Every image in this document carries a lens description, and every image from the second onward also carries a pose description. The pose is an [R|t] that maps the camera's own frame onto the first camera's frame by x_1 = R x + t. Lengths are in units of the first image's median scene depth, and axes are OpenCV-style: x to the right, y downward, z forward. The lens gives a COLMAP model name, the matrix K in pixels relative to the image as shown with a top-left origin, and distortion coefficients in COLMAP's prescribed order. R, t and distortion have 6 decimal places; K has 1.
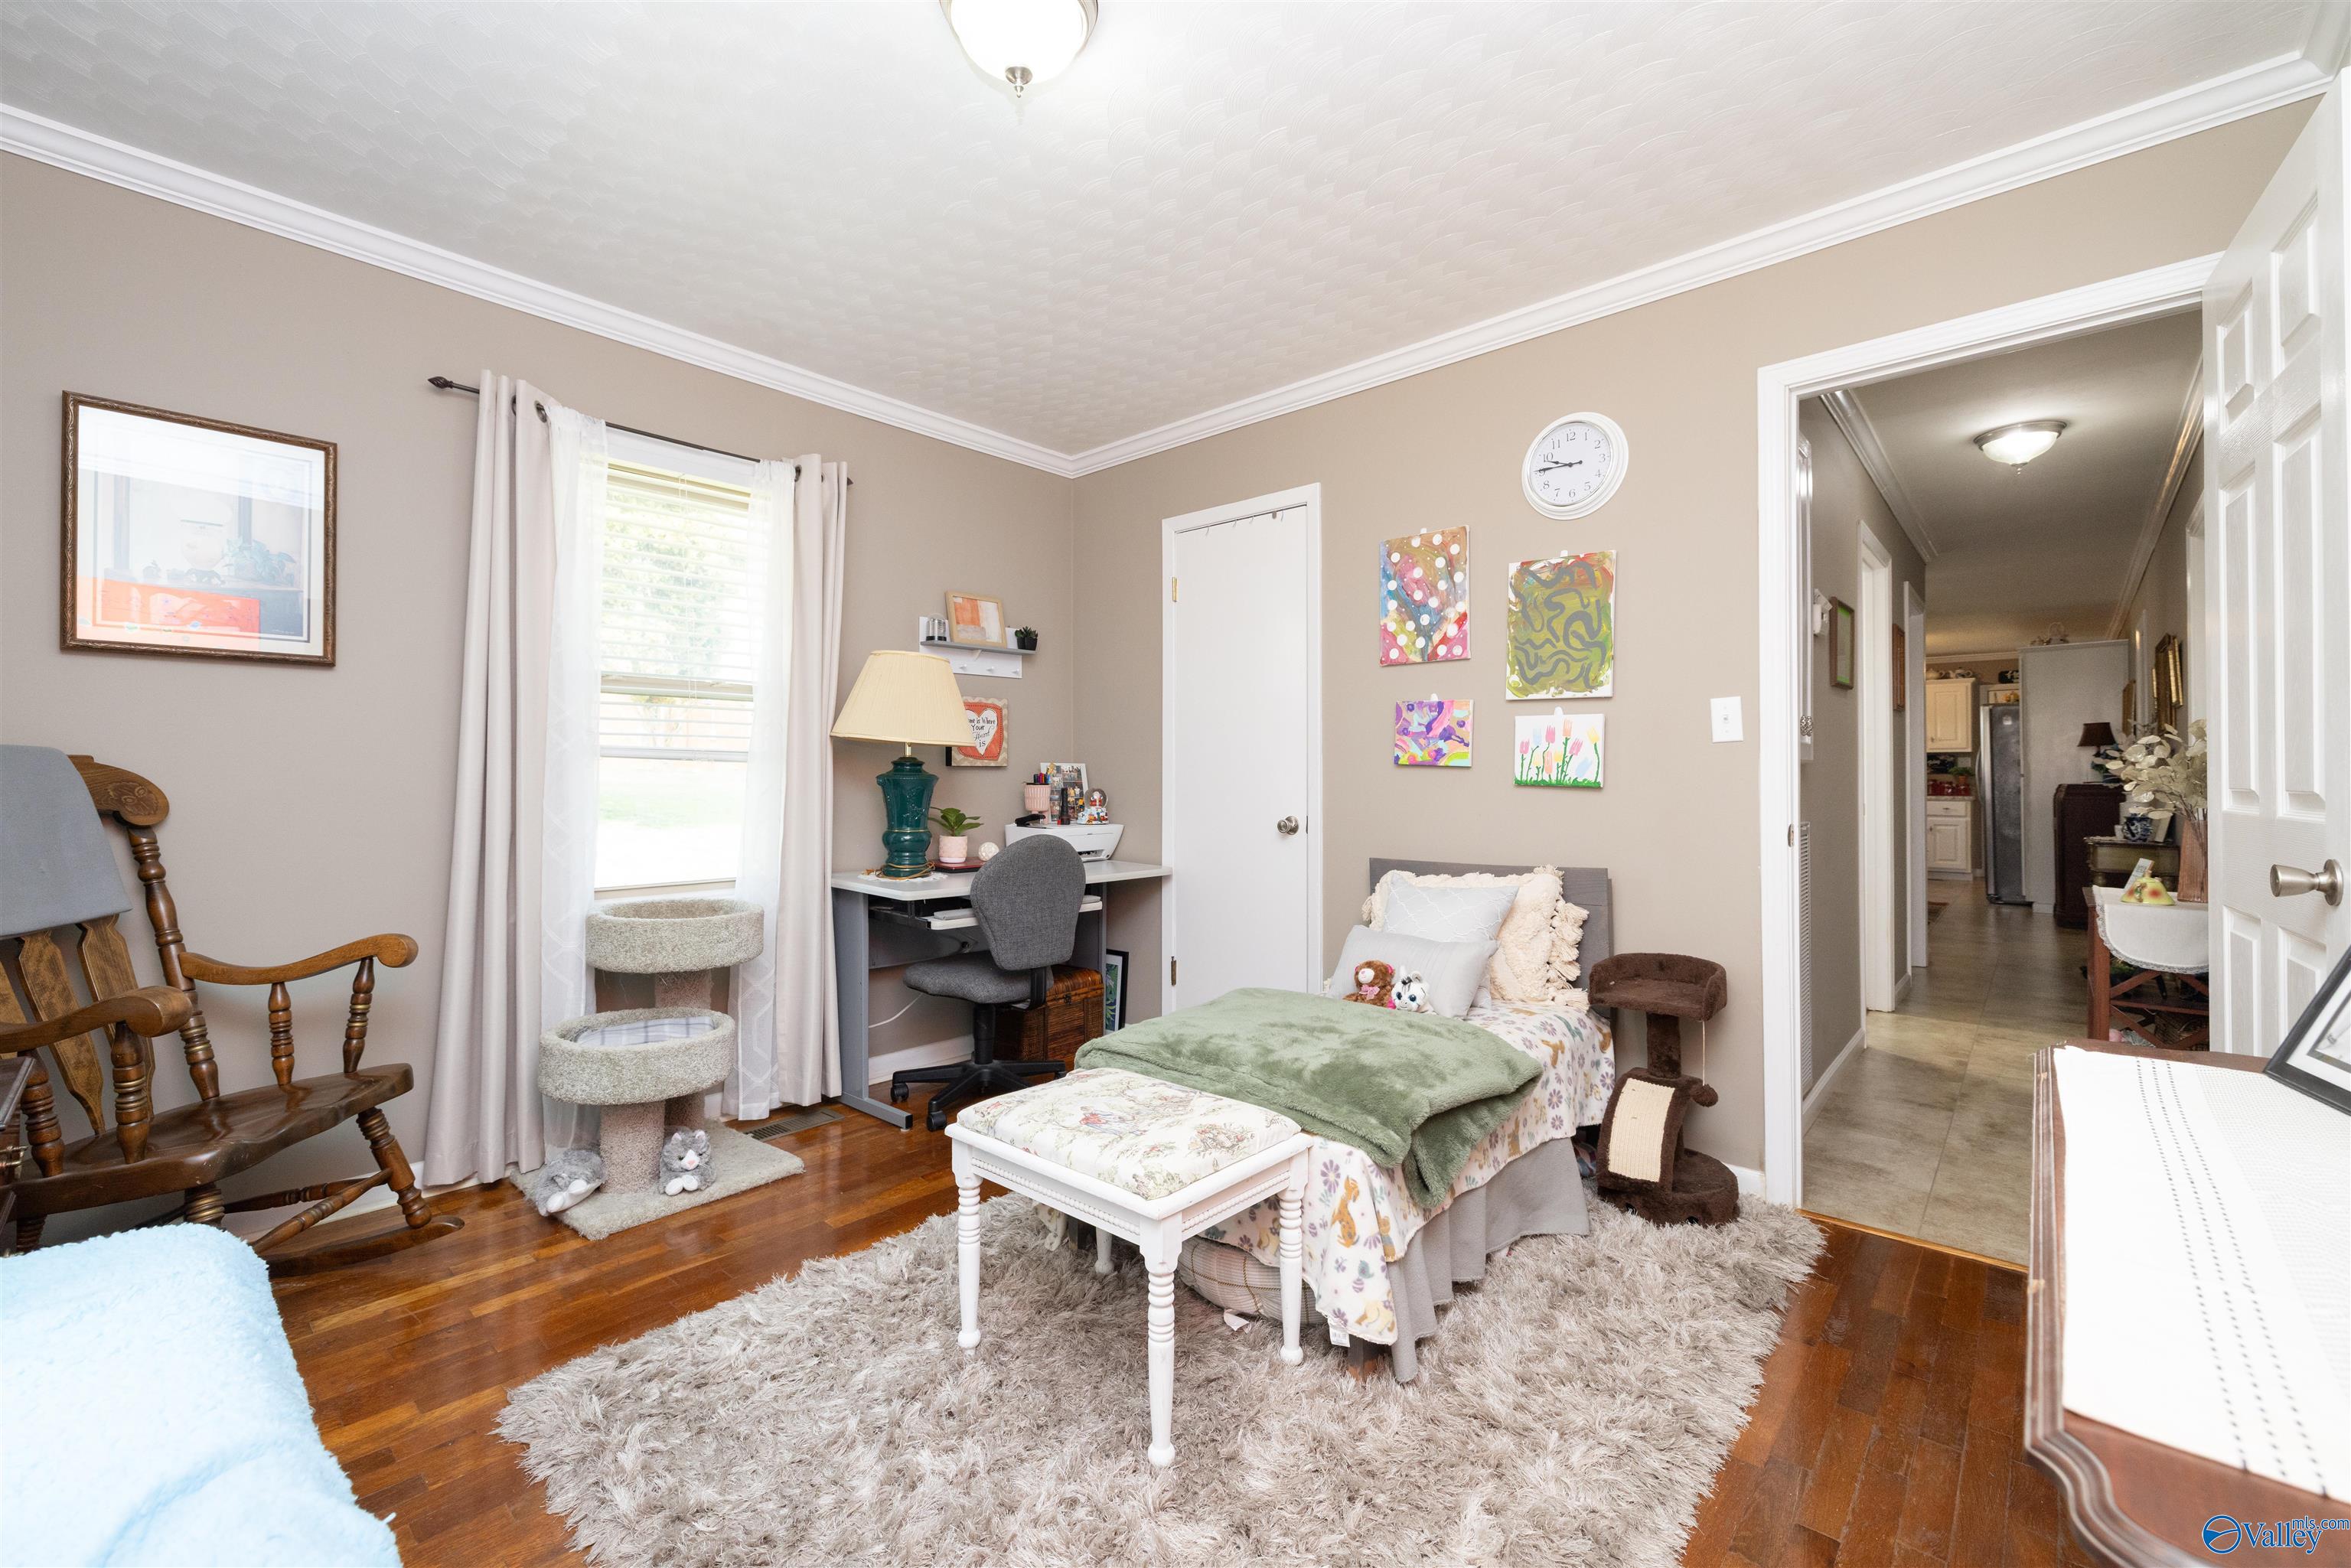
lens RADIAL K [[1000.9, 0, 1171.2], [0, 1000.9, 771.1], [0, 0, 1]] dist [-0.002967, 0.000312]
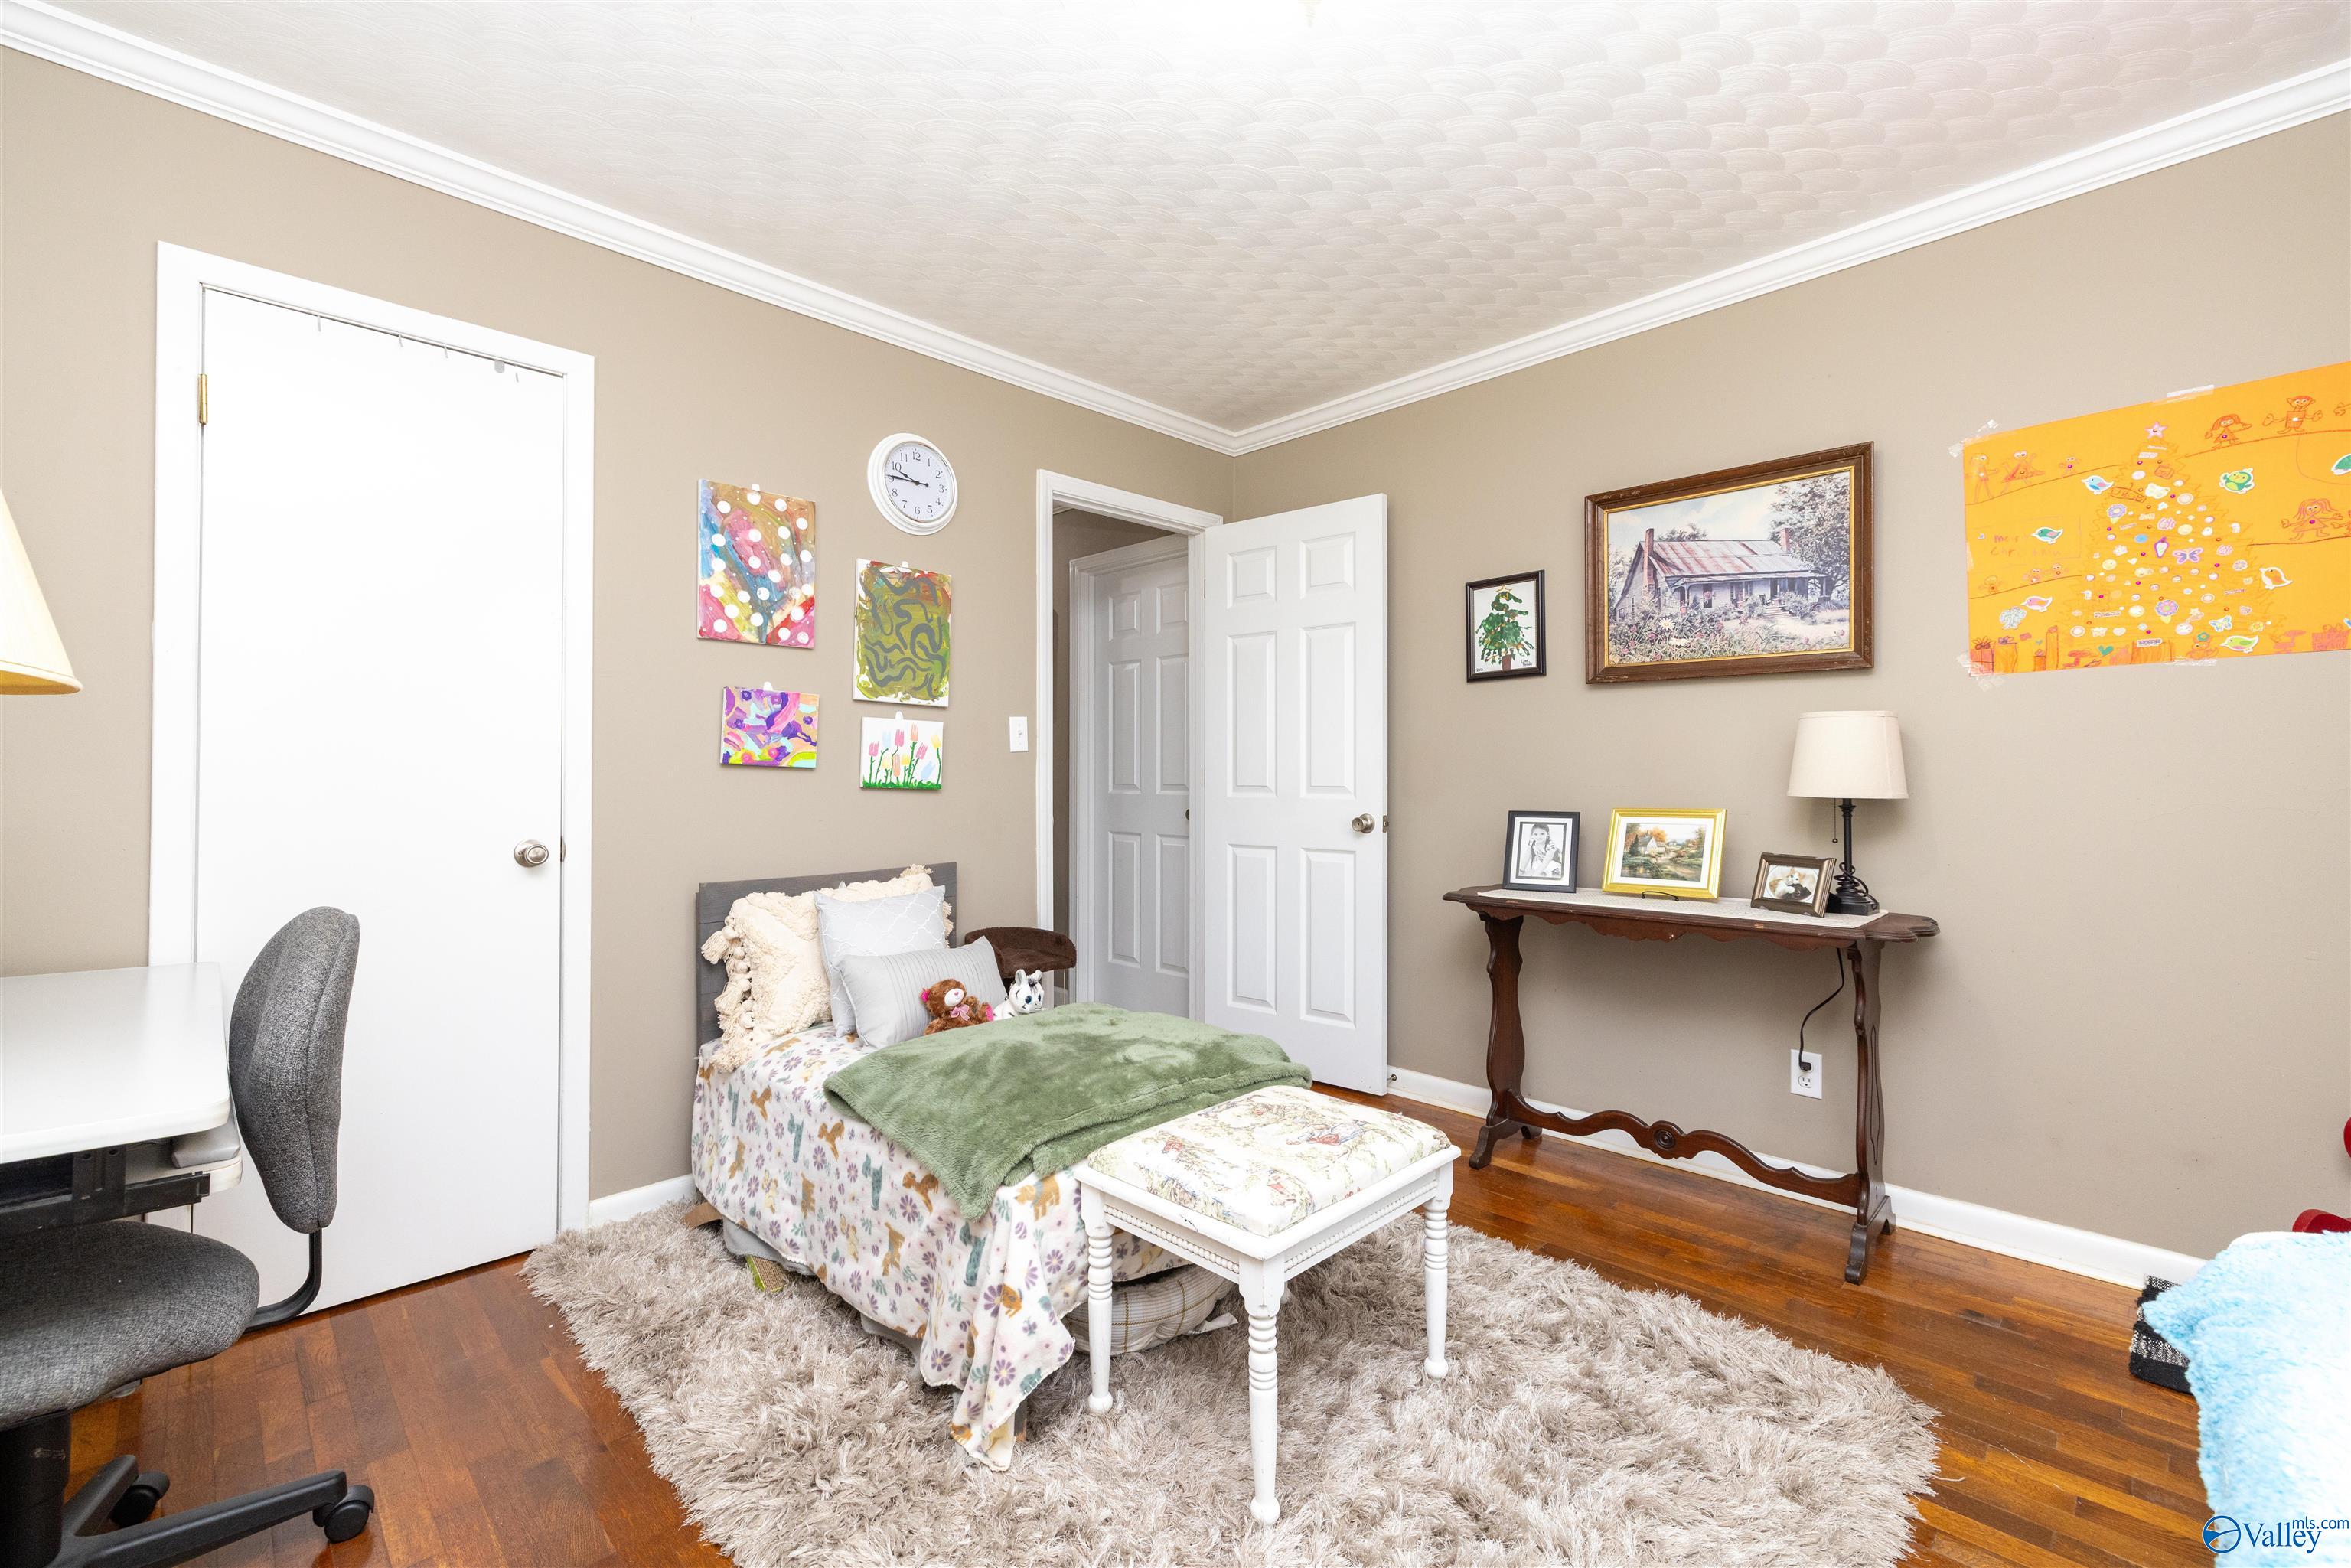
lens RADIAL K [[1000.9, 0, 1174.0], [0, 1000.9, 772.9], [0, 0, 1]] dist [-0.002967, 0.000312]
pose [[0.039971, 0.007199, 0.999175, -0.615342], [-0.004358, 0.999966, -0.007030, 0.005004], [-0.999191, -0.004074, 0.040001, 0.659828]]
